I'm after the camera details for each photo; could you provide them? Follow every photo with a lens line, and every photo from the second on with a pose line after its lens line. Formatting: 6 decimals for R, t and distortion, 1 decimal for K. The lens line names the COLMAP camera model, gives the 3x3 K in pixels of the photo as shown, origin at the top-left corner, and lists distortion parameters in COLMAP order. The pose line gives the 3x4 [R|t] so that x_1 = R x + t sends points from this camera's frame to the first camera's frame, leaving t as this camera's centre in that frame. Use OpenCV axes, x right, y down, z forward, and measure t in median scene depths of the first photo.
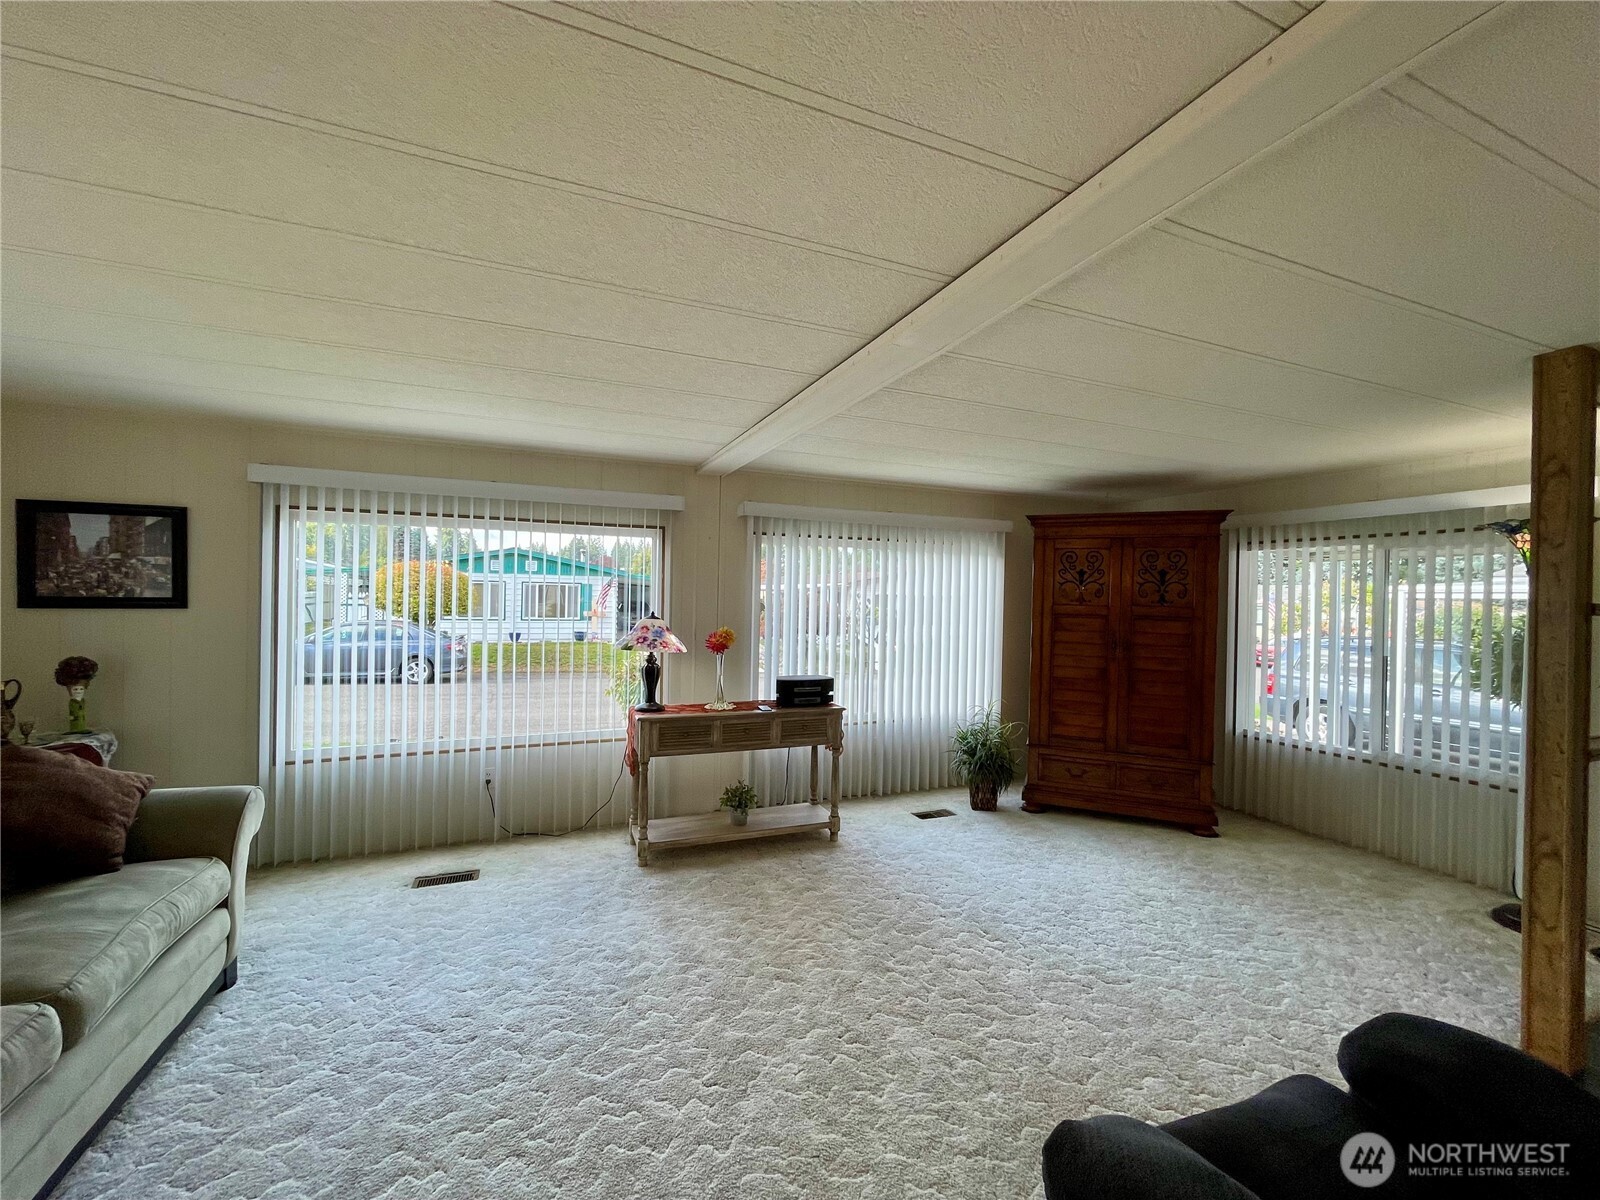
lens RADIAL K [[645.7, 0, 803.1], [0, 645.7, 598.2], [0, 0, 1]] dist [-0.002563, -0.000579]
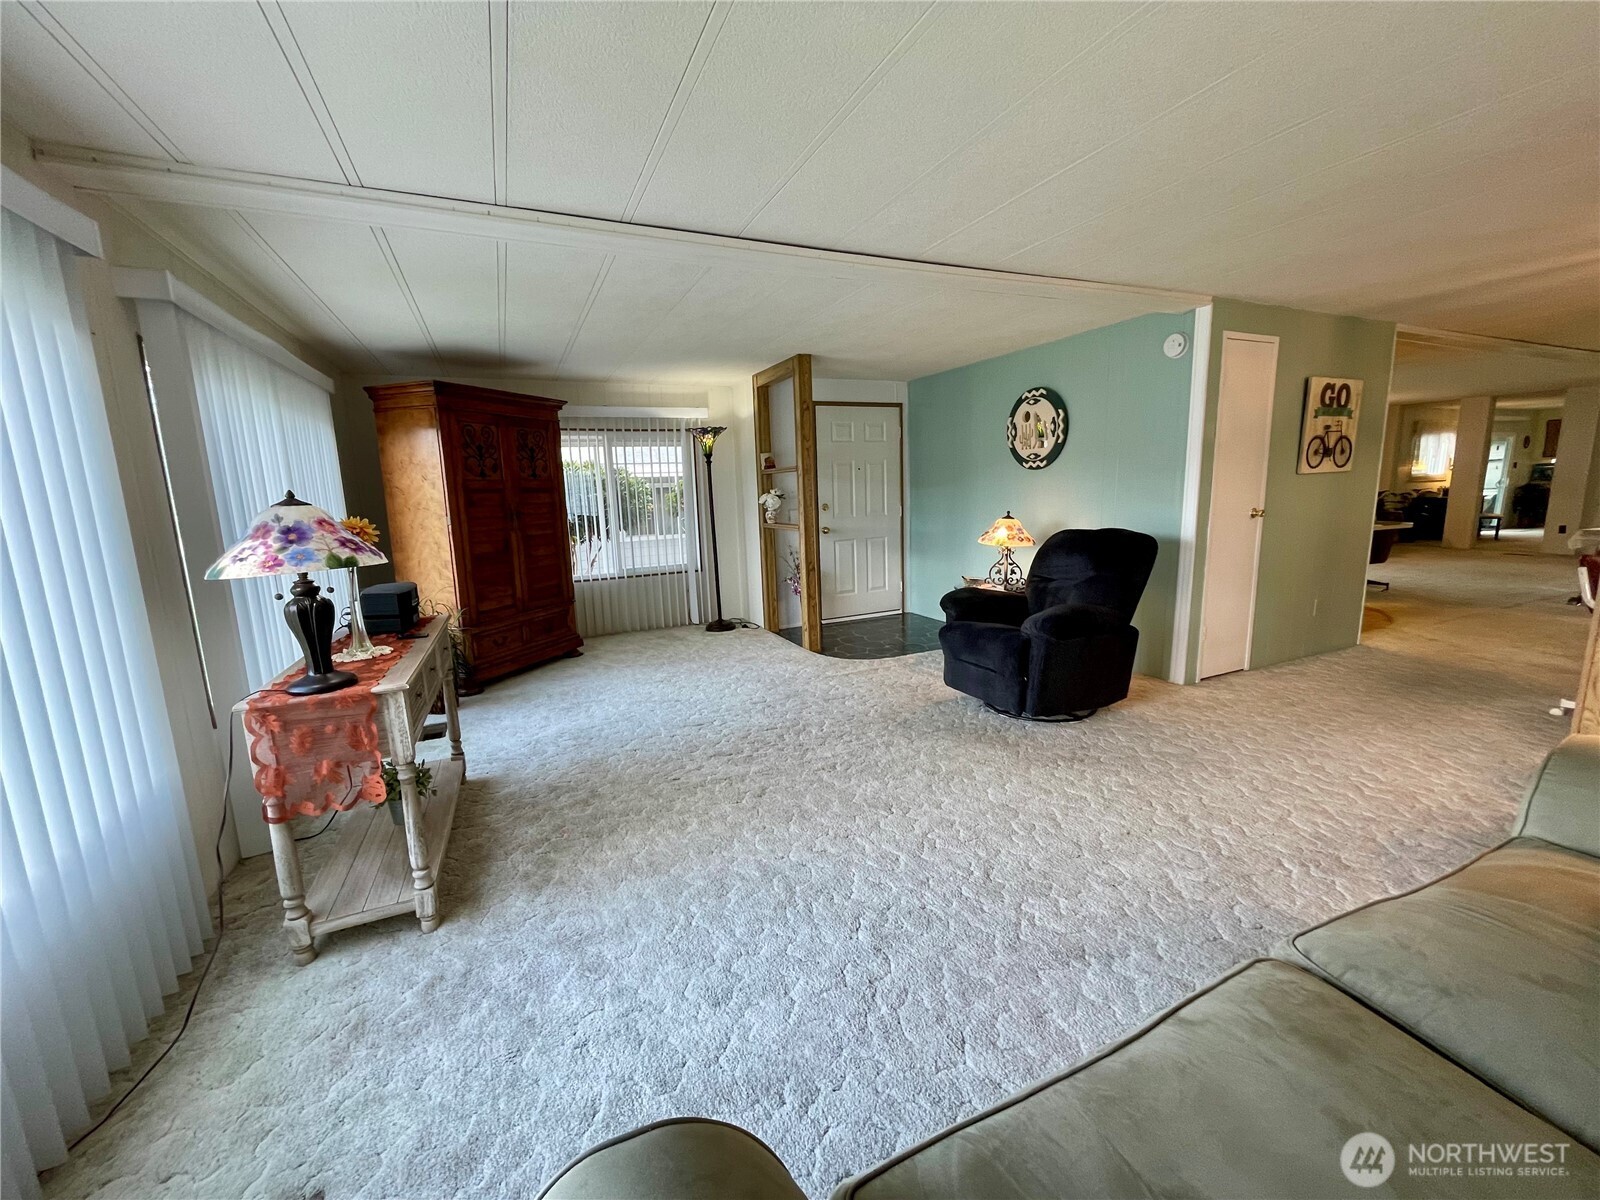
lens RADIAL K [[645.7, 0, 803.1], [0, 645.7, 598.2], [0, 0, 1]] dist [-0.002563, -0.000579]
pose [[-0.037835, -0.187832, 0.981472, -0.737922], [0.032381, 0.981429, 0.189072, 0.020537], [-0.998759, 0.038934, -0.031050, 0.635930]]
